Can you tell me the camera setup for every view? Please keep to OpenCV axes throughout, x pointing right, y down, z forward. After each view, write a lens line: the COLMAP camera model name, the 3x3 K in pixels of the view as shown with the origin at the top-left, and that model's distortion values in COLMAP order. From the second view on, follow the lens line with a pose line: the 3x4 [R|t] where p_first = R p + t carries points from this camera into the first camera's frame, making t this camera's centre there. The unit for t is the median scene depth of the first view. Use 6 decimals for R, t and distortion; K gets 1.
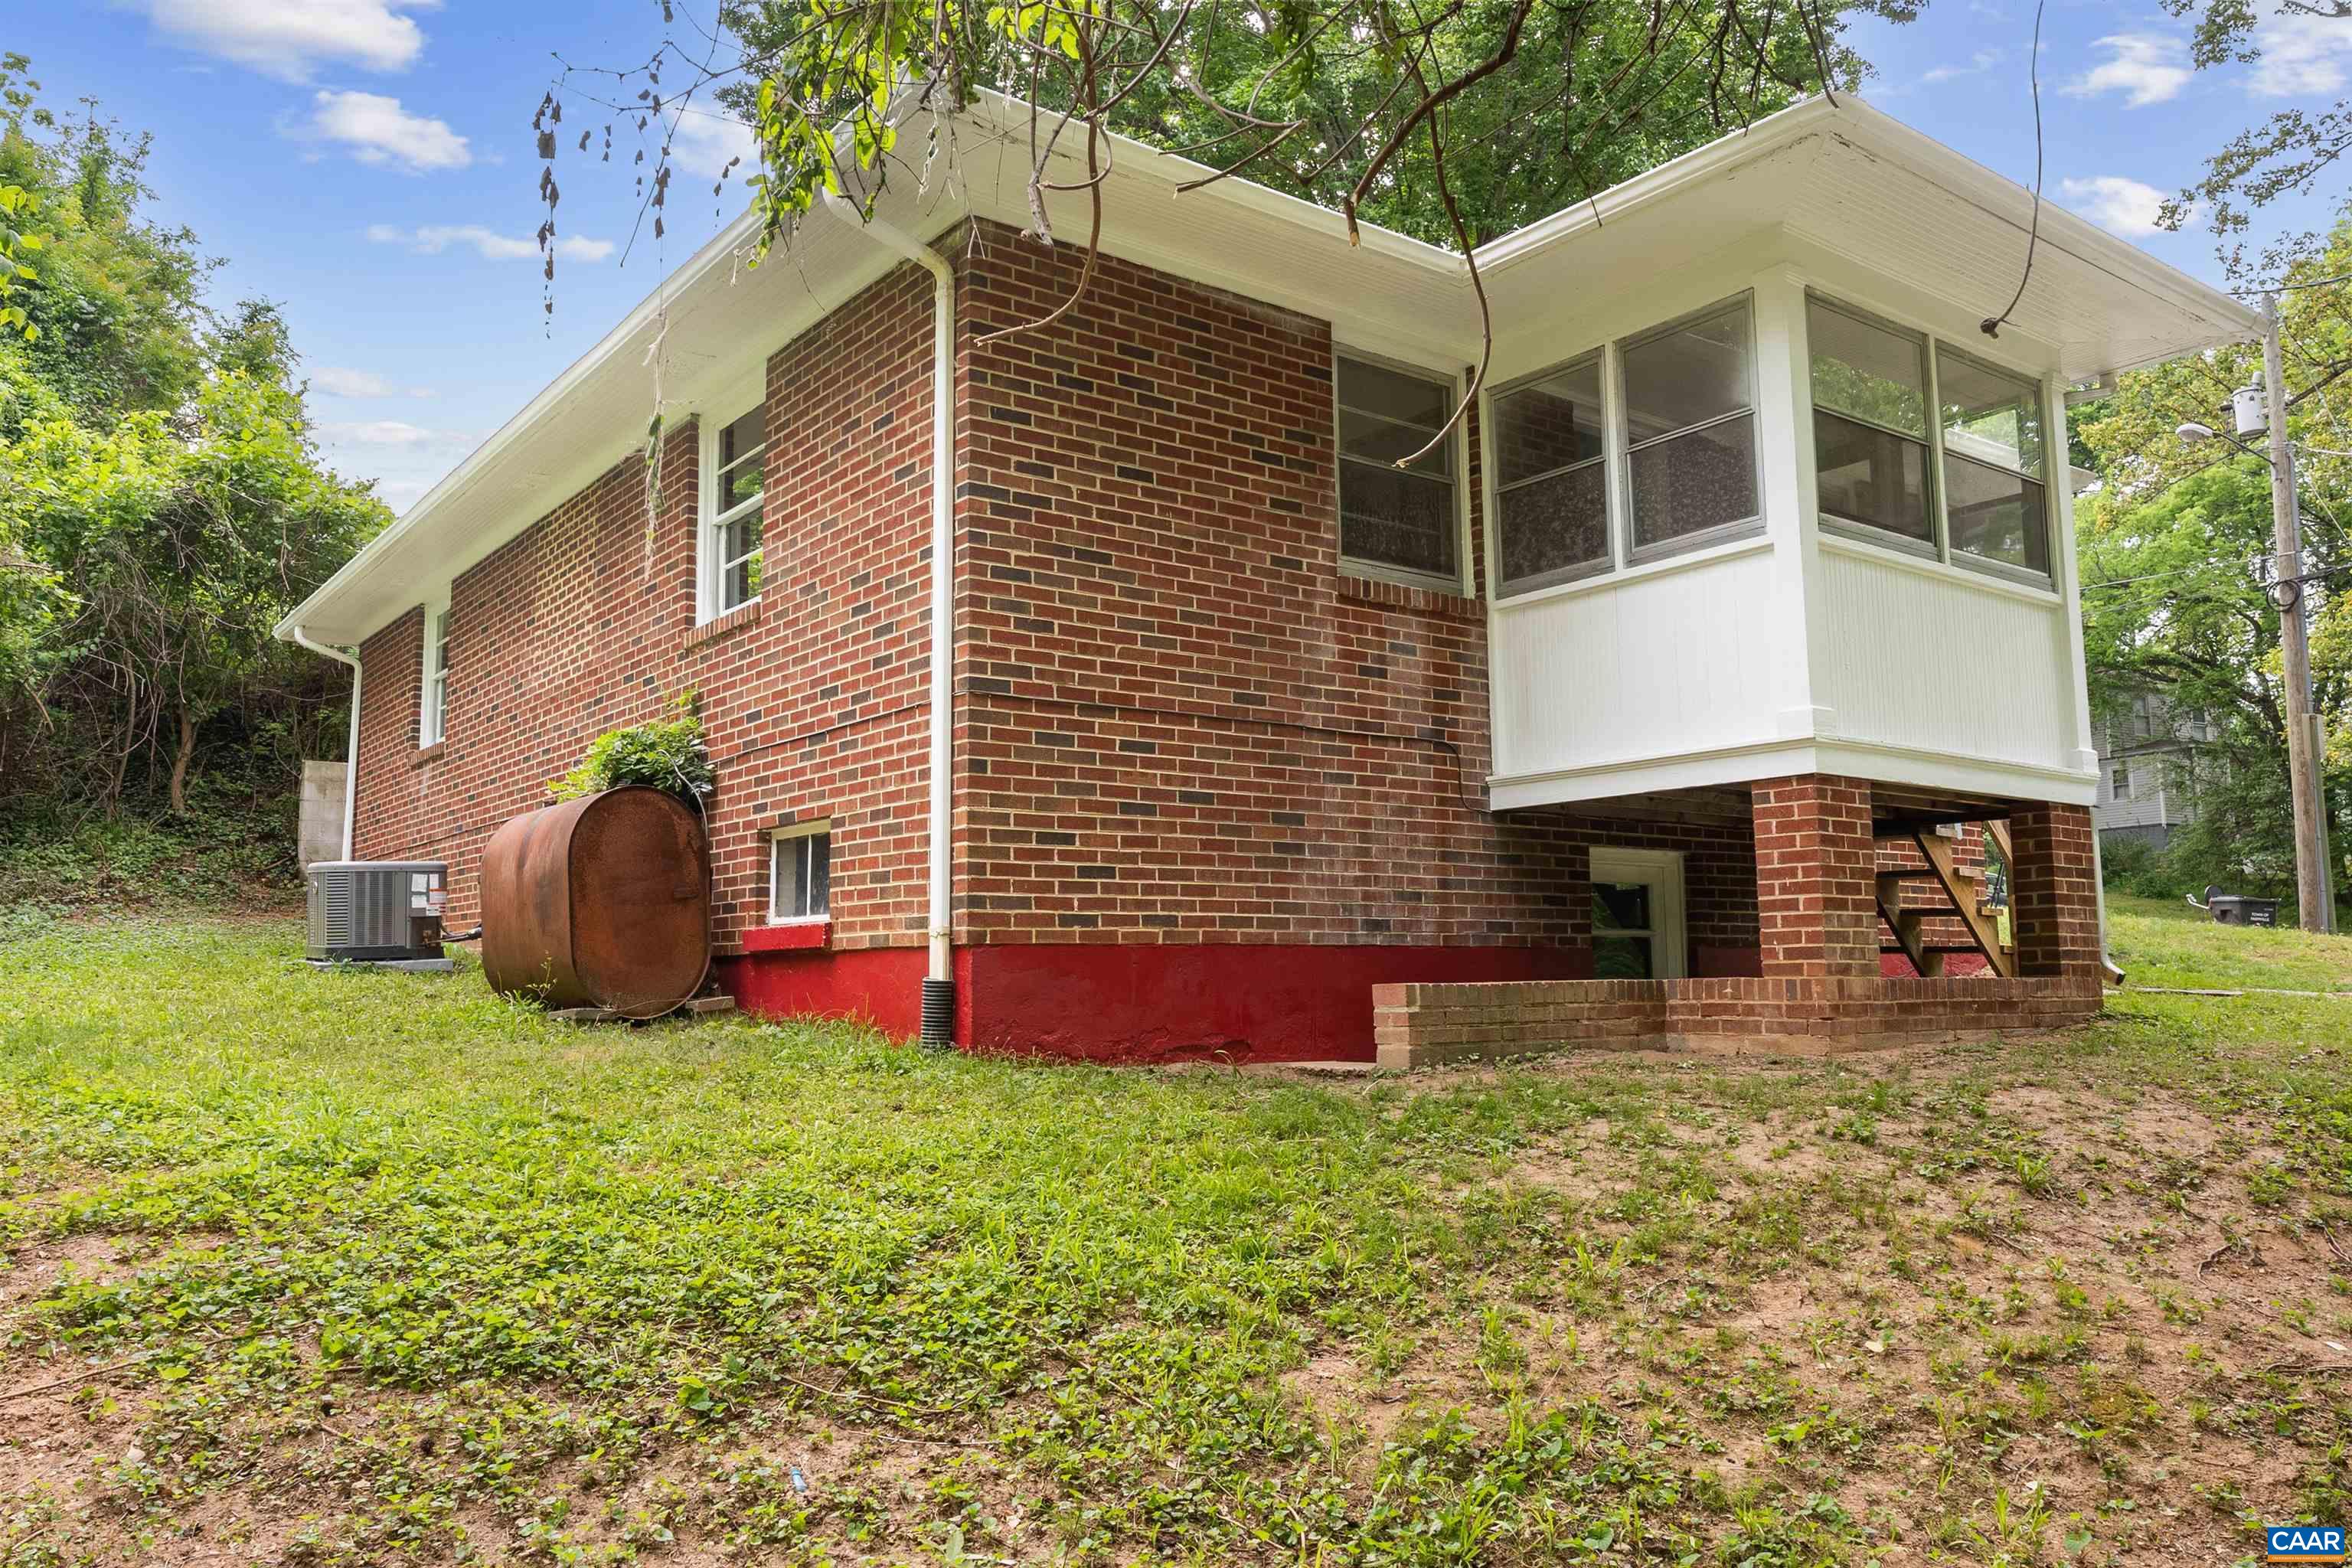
lens RADIAL K [[1718.4, 0, 1176.0], [0, 1718.4, 784.0], [0, 0, 1]] dist [-0.006686, -0.000996]
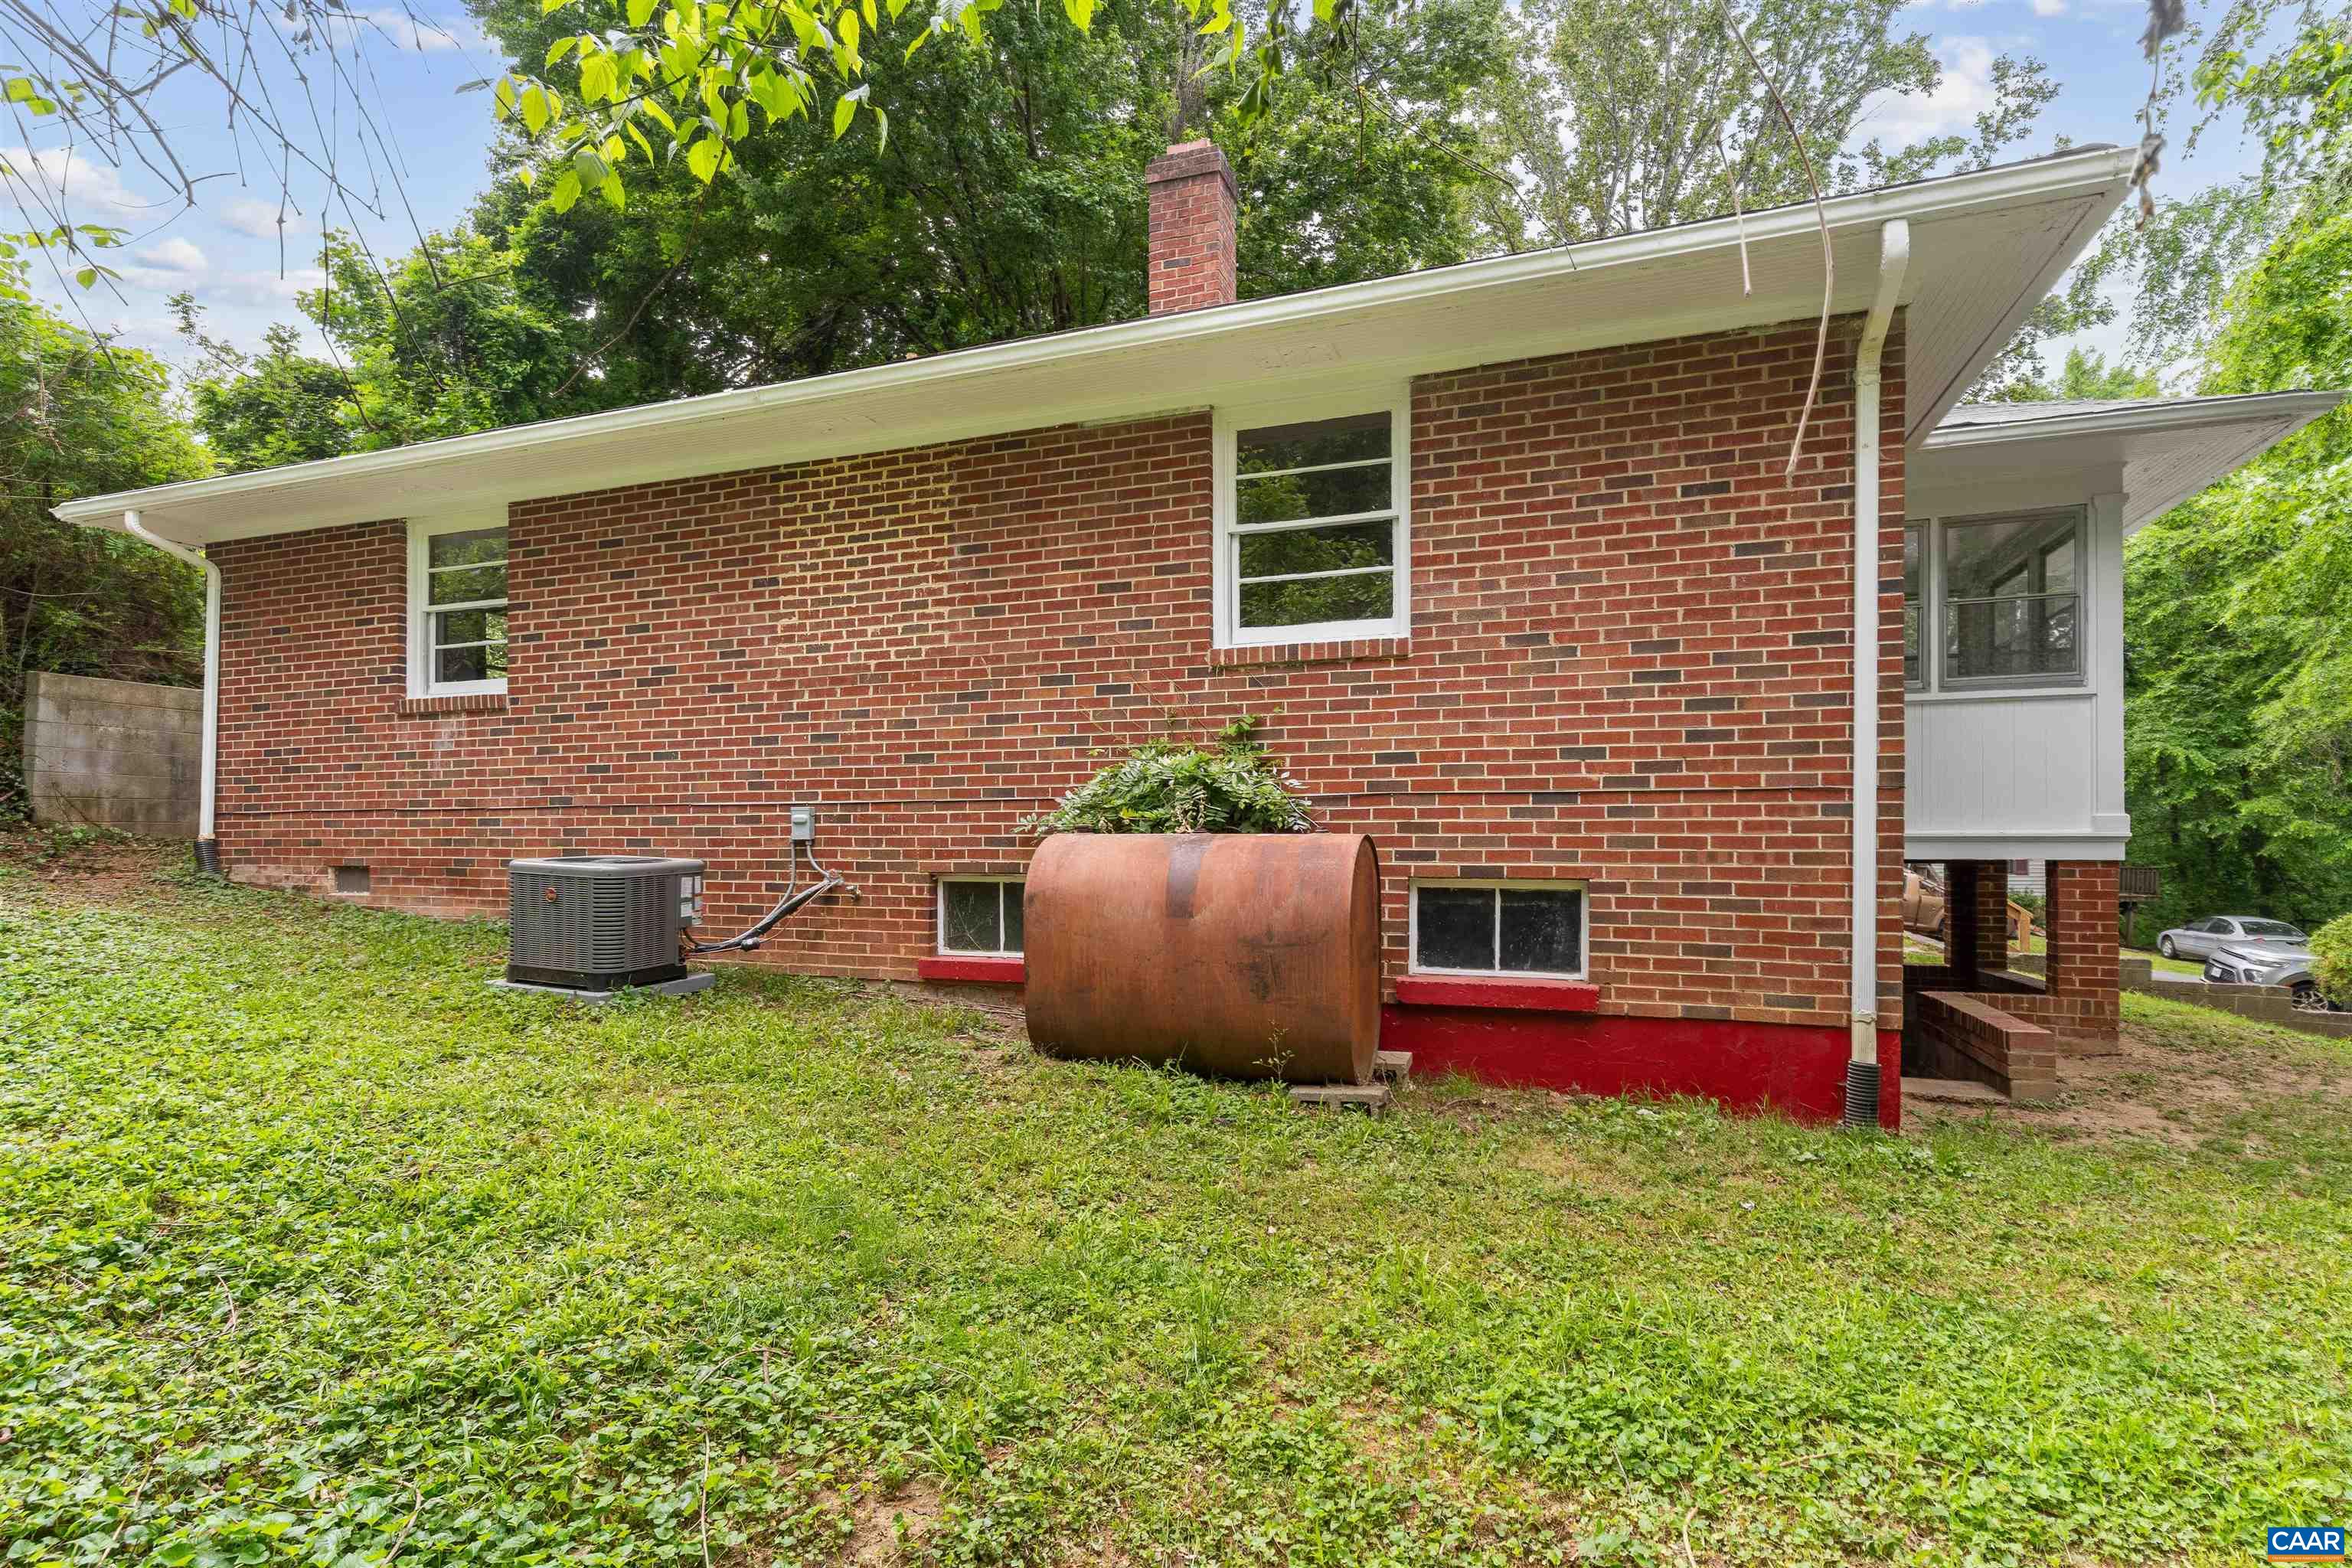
lens RADIAL K [[1167.0, 0, 1170.0], [0, 1167.0, 852.5], [0, 0, 1]] dist [0.000046, 0.000334]
pose [[0.846776, 0.015124, 0.531735, -0.799065], [-0.074429, 0.993132, 0.090278, -0.041535], [-0.526718, -0.116022, 0.842085, 0.583588]]
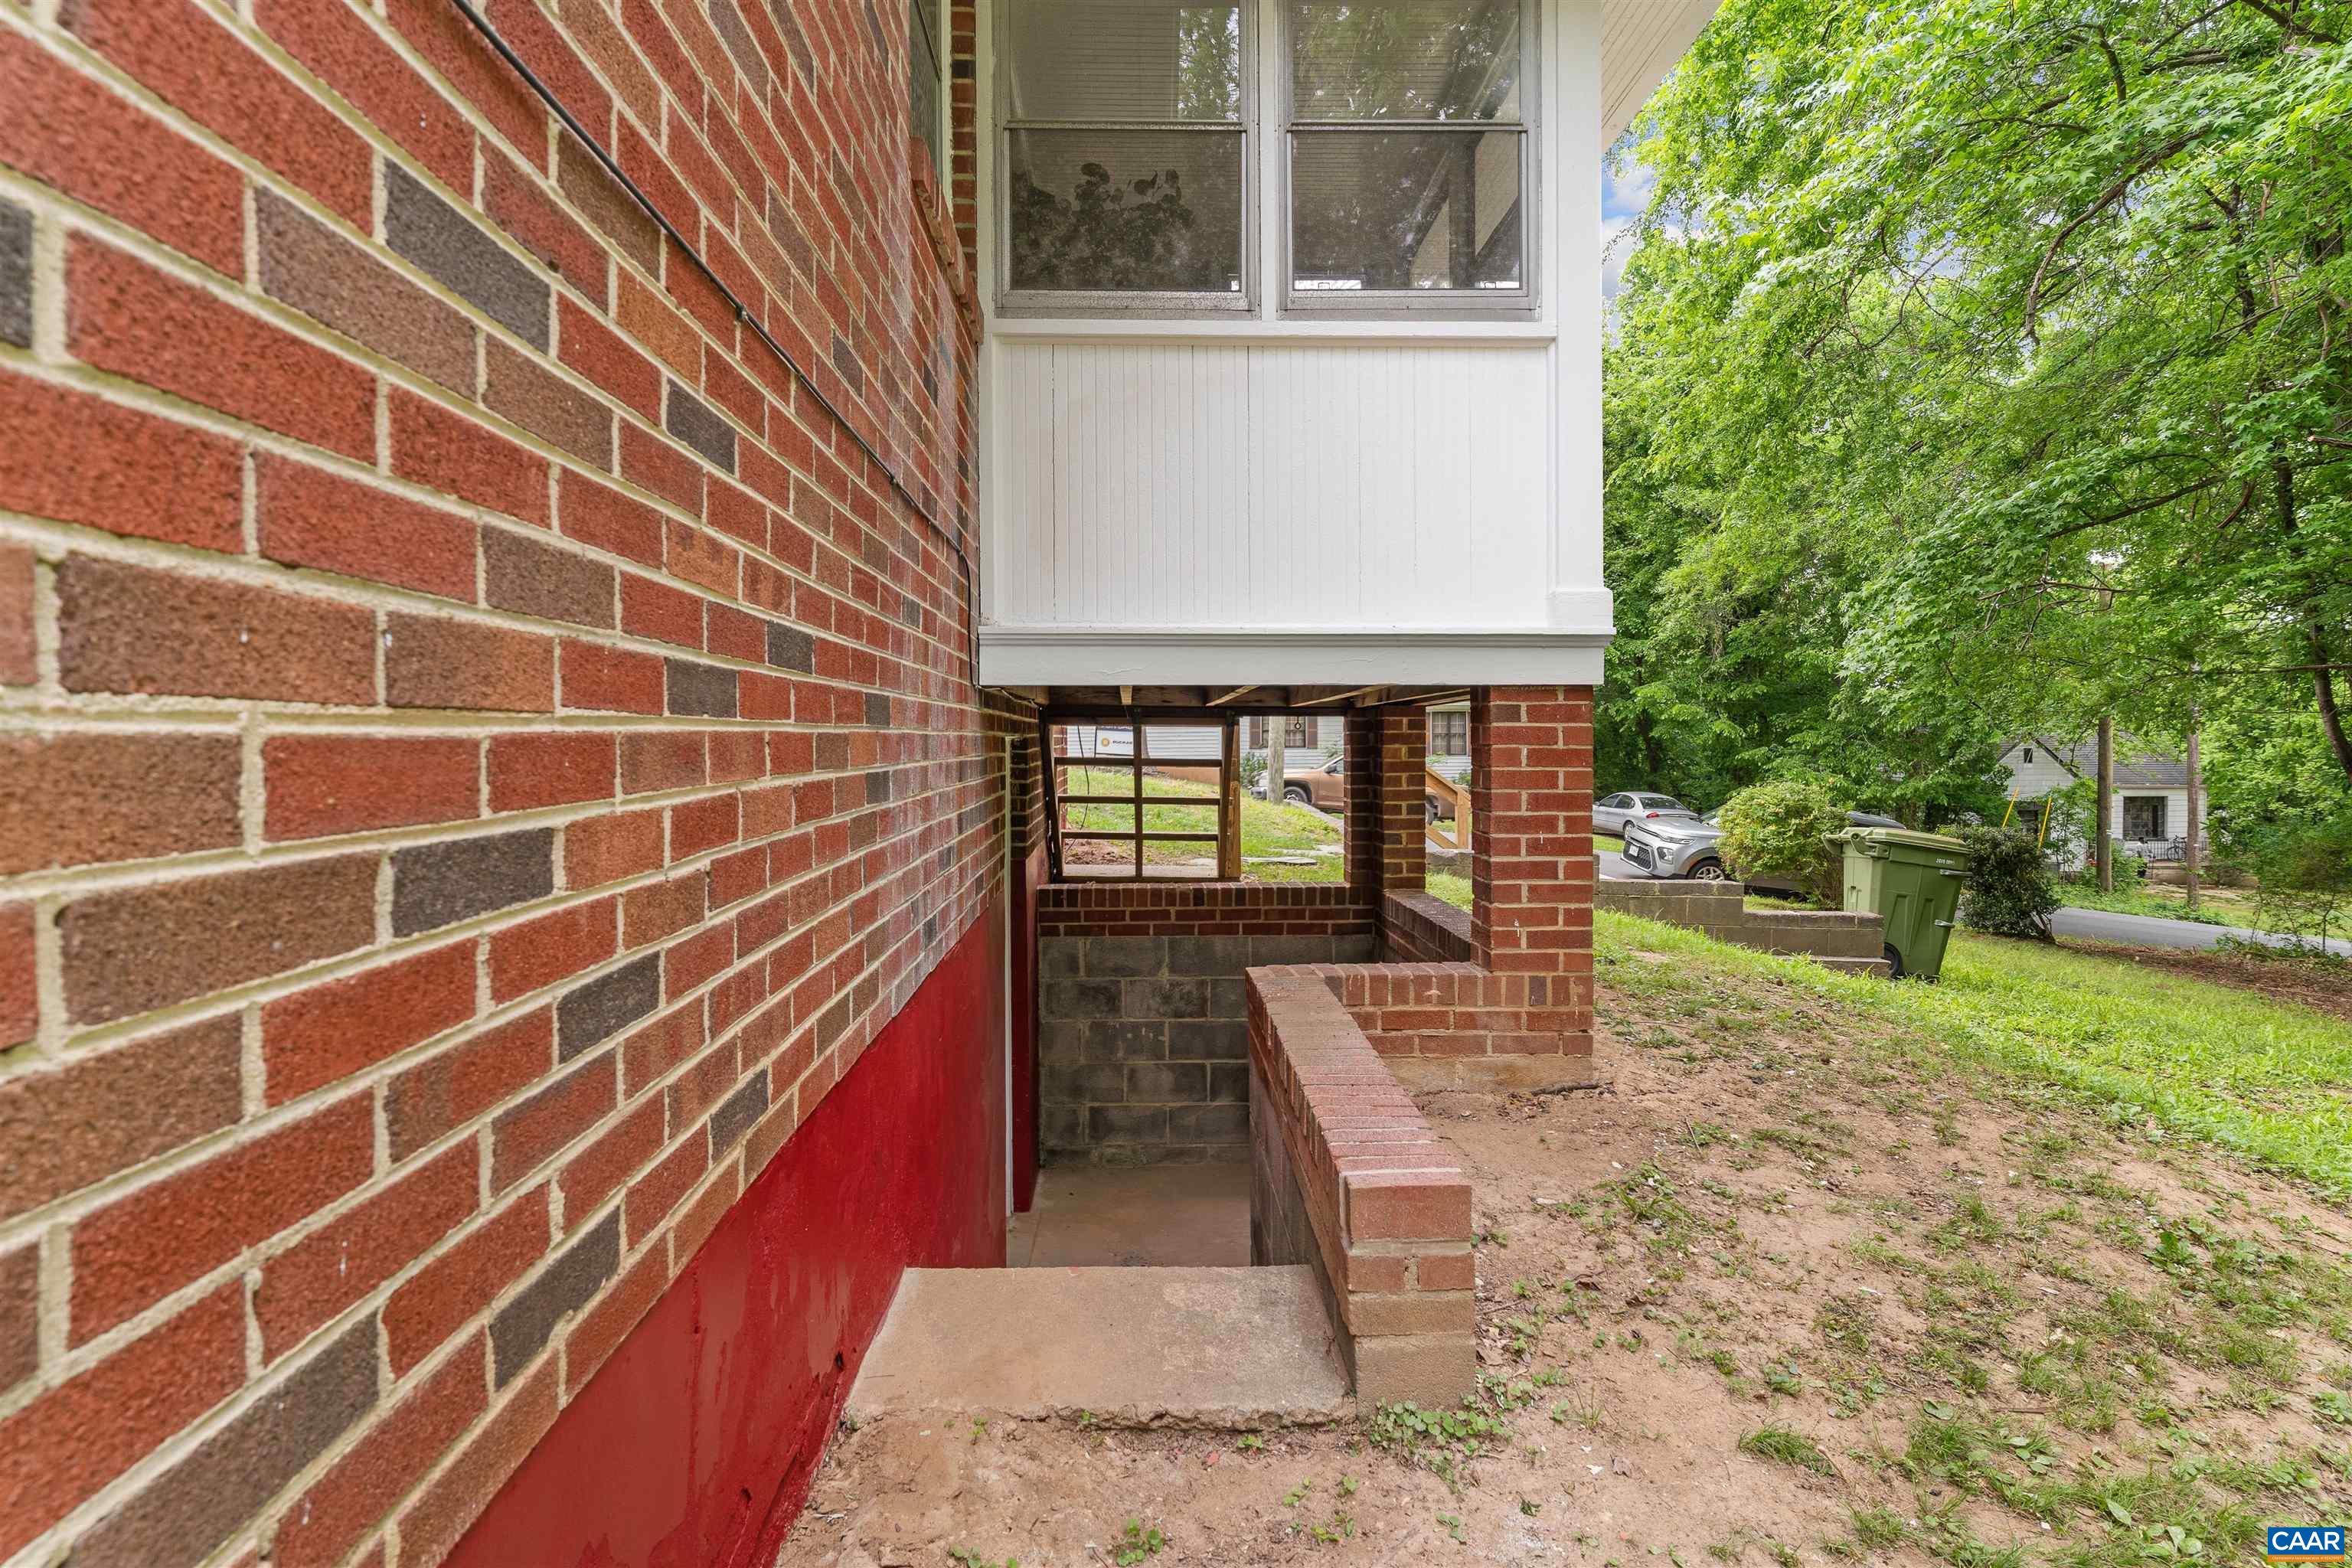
lens RADIAL K [[1199.8, 0, 1176.0], [0, 1199.8, 784.0], [0, 0, 1]] dist [-0.043184, 0.000055]
pose [[0.585498, -0.015670, 0.810522, -0.120287], [-0.097763, 0.991151, 0.089783, 0.006510], [-0.804757, -0.131807, 0.578786, 0.830235]]
